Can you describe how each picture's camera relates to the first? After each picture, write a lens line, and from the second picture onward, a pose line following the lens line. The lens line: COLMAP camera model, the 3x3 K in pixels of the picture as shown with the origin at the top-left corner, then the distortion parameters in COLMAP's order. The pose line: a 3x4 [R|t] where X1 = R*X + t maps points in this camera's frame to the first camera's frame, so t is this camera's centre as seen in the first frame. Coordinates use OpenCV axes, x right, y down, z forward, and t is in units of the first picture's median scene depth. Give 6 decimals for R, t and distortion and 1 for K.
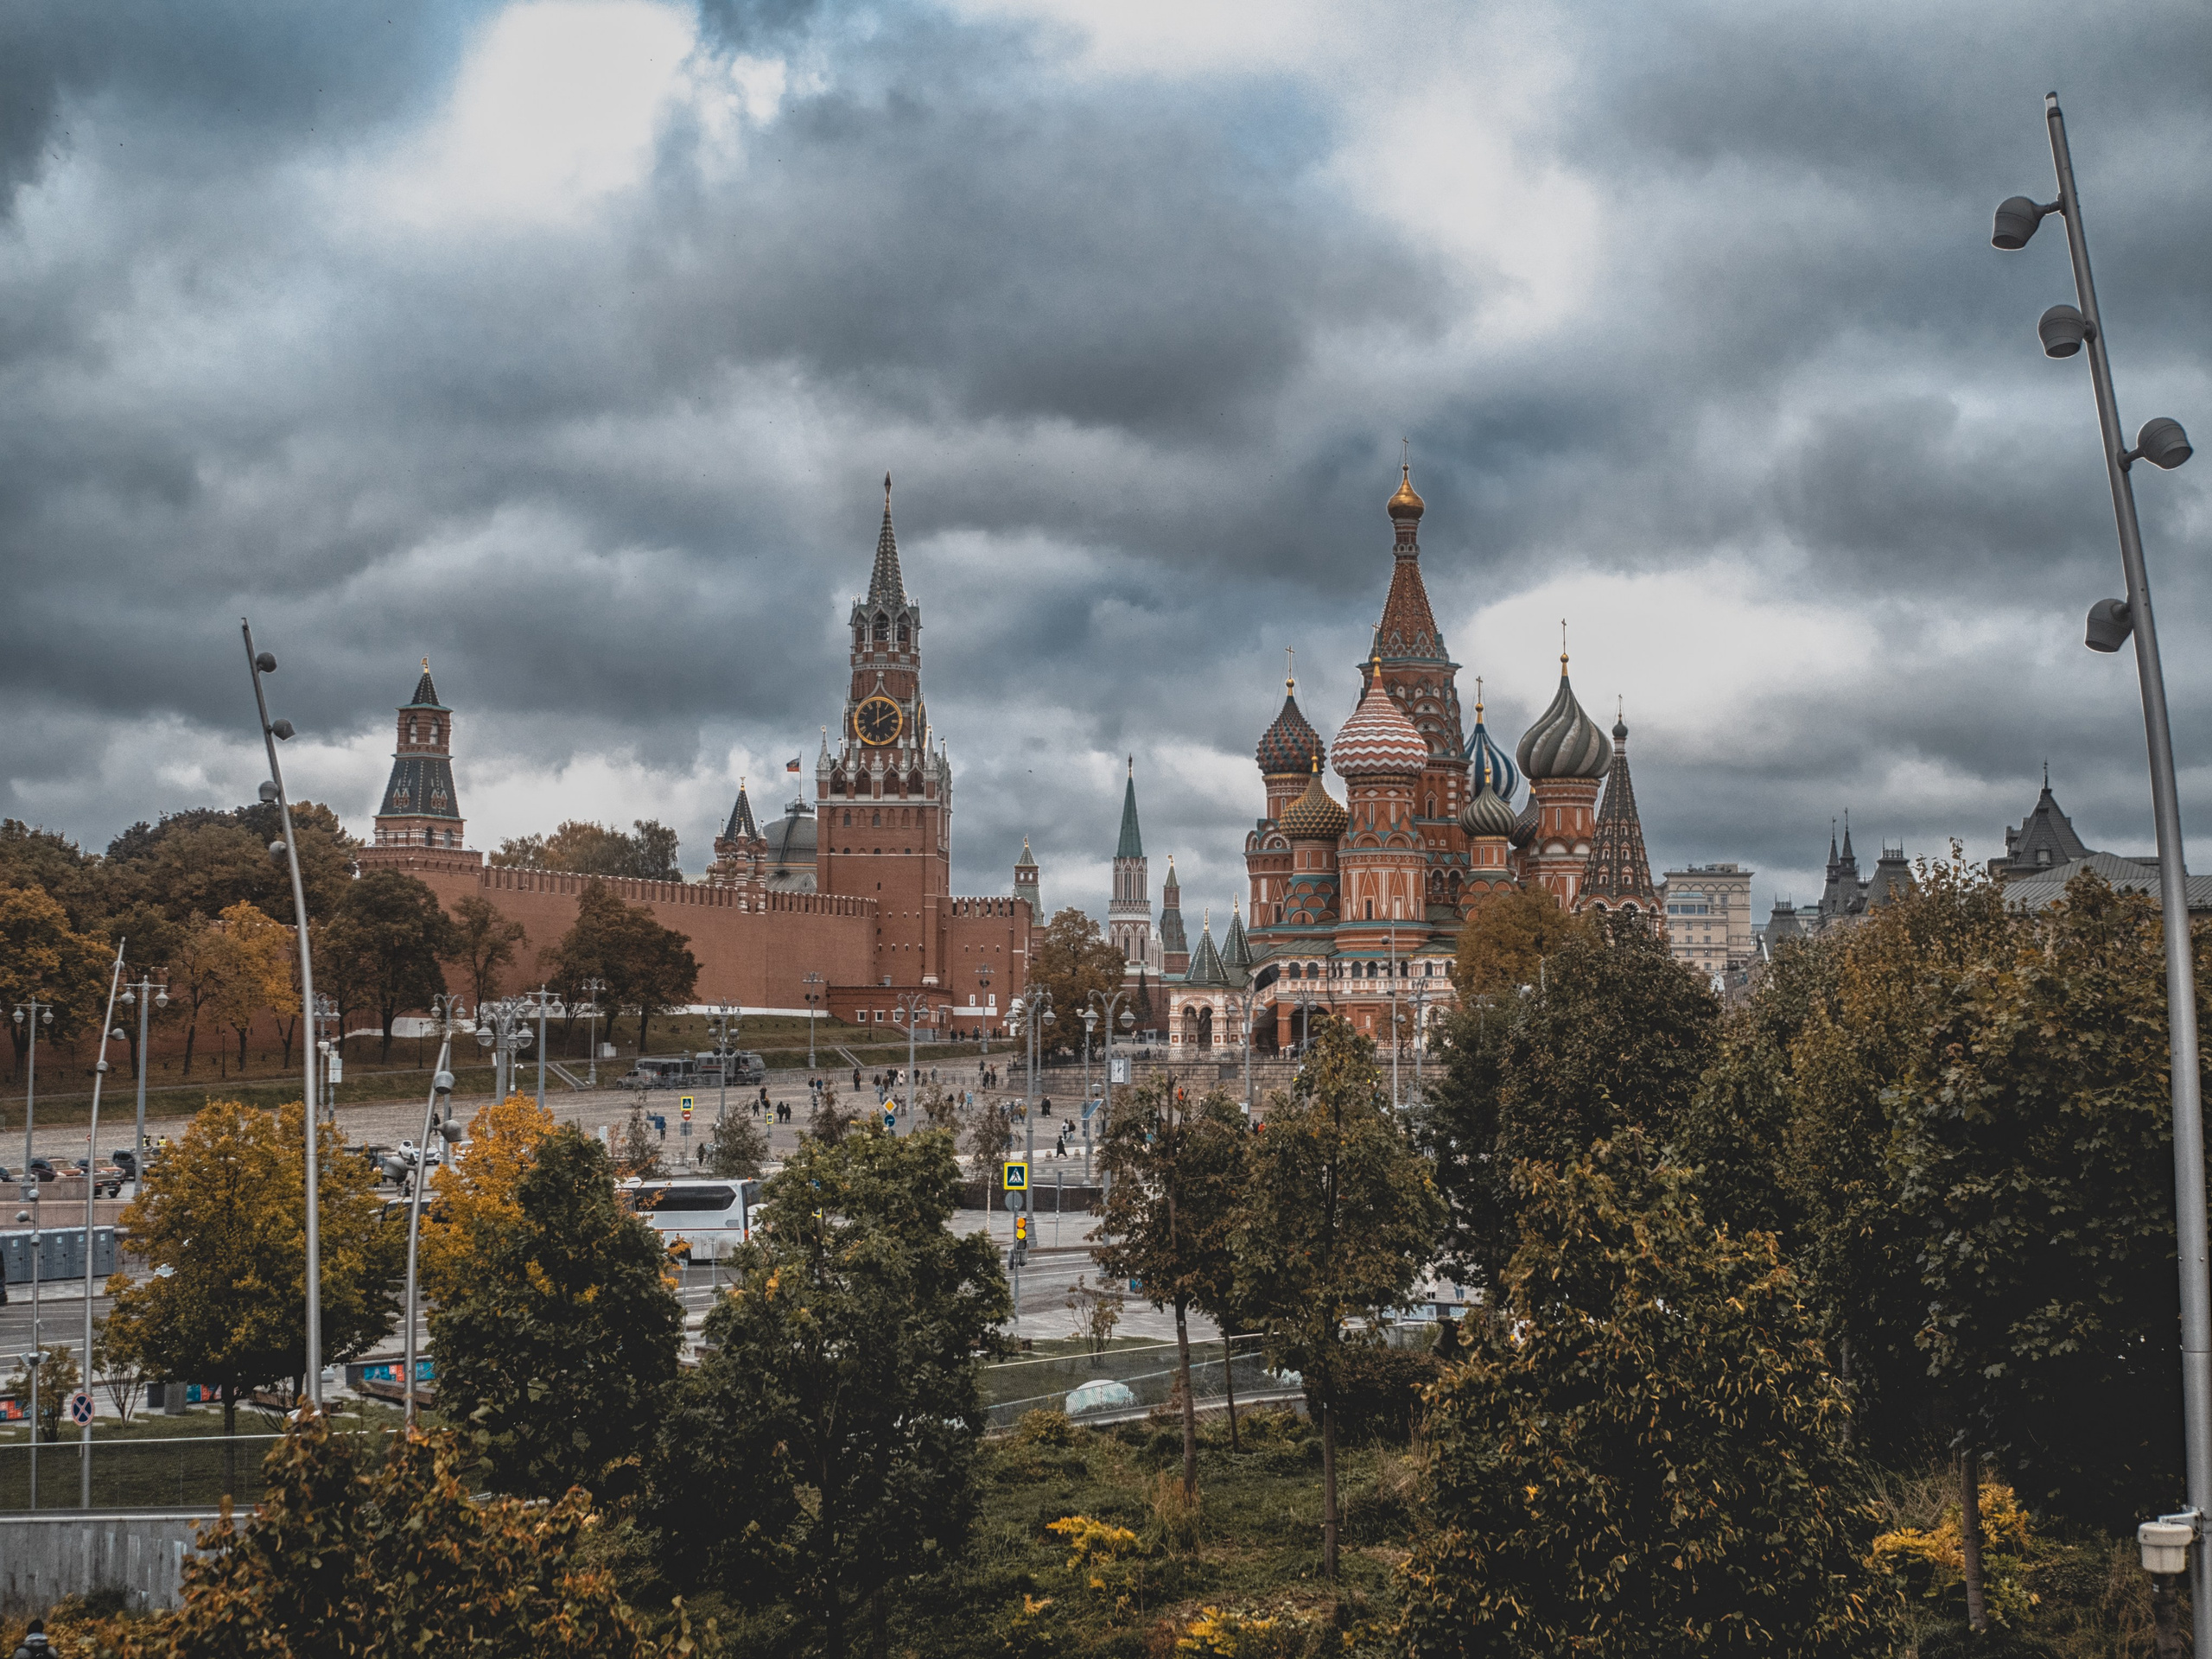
lens RADIAL K [[3400.8, 0, 1063.0], [0, 3400.8, 821.7], [0, 0, 1]] dist [-0.014762, 0.140326]
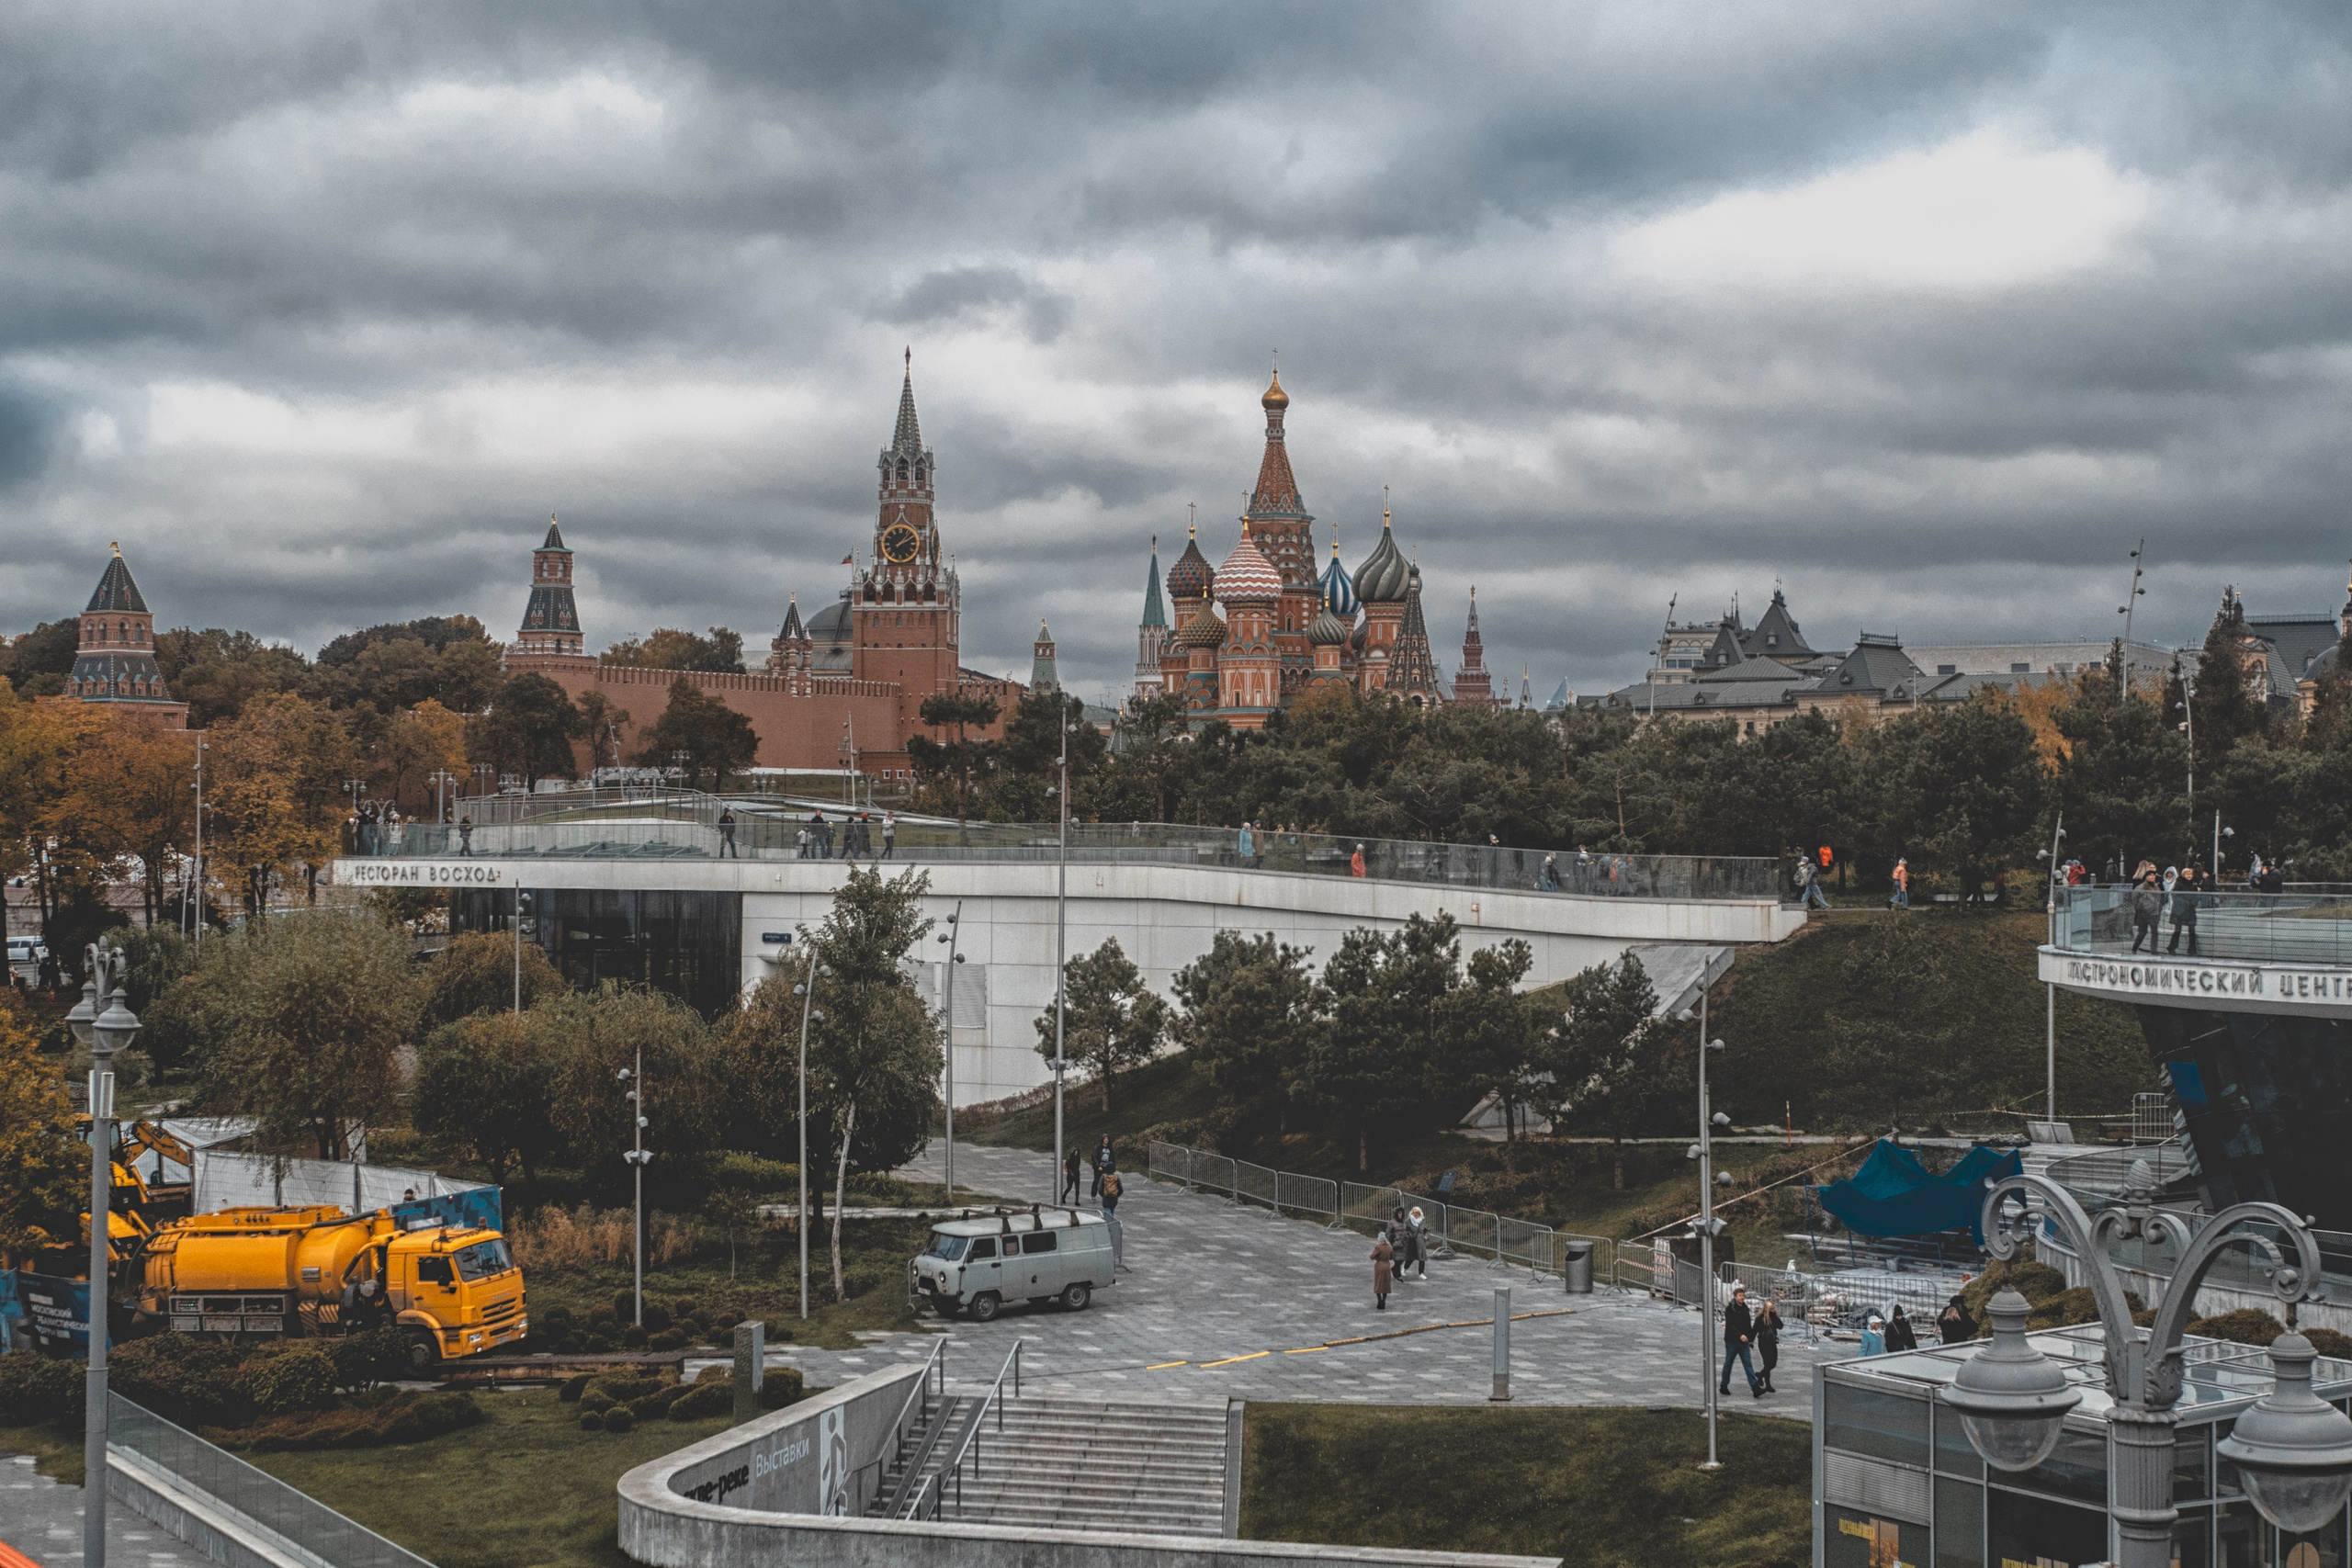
lens RADIAL K [[3733.1, 0, 1185.4], [0, 3733.1, 682.2], [0, 0, 1]] dist [-0.000995, 0.052384]
pose [[0.999988, -0.004778, -0.001119, 0.065888], [0.004817, 0.999291, 0.037352, -0.035797], [0.000940, -0.037357, 0.999302, -0.491959]]
